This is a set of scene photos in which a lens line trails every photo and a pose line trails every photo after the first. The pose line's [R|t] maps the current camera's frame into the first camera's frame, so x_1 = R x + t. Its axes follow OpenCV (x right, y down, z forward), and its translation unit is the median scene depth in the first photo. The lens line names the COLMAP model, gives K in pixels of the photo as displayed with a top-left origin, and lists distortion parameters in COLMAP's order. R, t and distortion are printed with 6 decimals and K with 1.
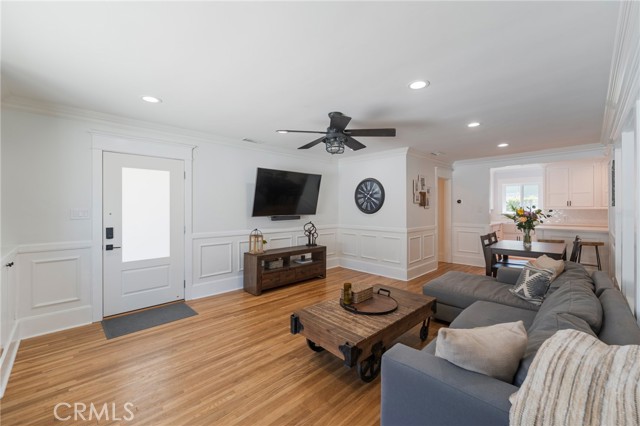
lens RADIAL K [[263.9, 0, 320.6], [0, 263.9, 208.6], [0, 0, 1]] dist [-0.000224, -0.000028]
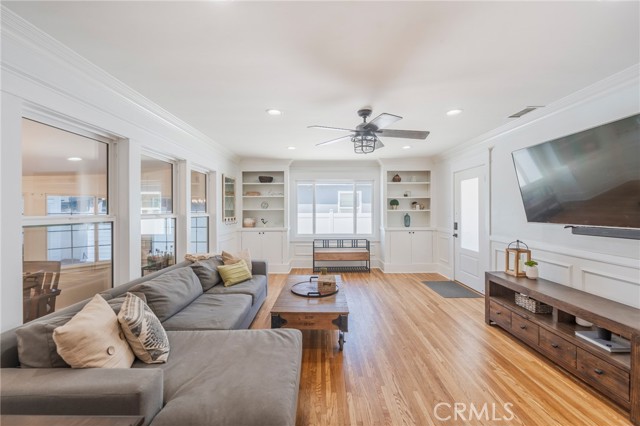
lens RADIAL K [[258.1, 0, 319.3], [0, 258.1, 210.3], [0, 0, 1]] dist [0.000901, 0.000026]
pose [[-0.703730, 0.004152, -0.710455, 0.827435], [0.002822, 0.999991, 0.003050, -0.004955], [0.710461, 0.000141, -0.703736, 1.525733]]
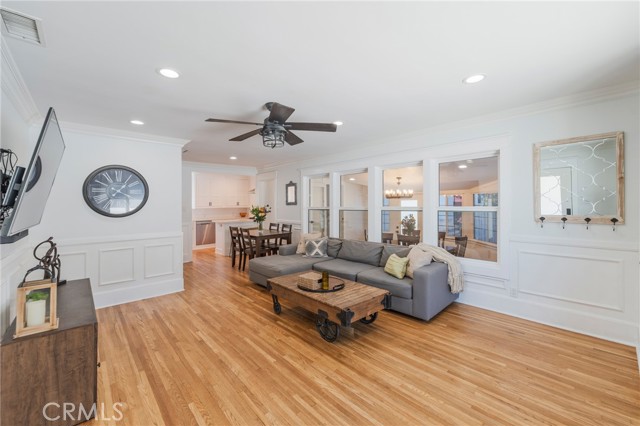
lens RADIAL K [[258.8, 0, 321.8], [0, 258.8, 203.5], [0, 0, 1]] dist [0.000293, 0.000014]
pose [[0.023383, 0.007778, 0.999696, -0.844288], [0.012642, 0.999887, -0.008075, -0.005180], [-0.999647, 0.012827, 0.023282, 0.801438]]
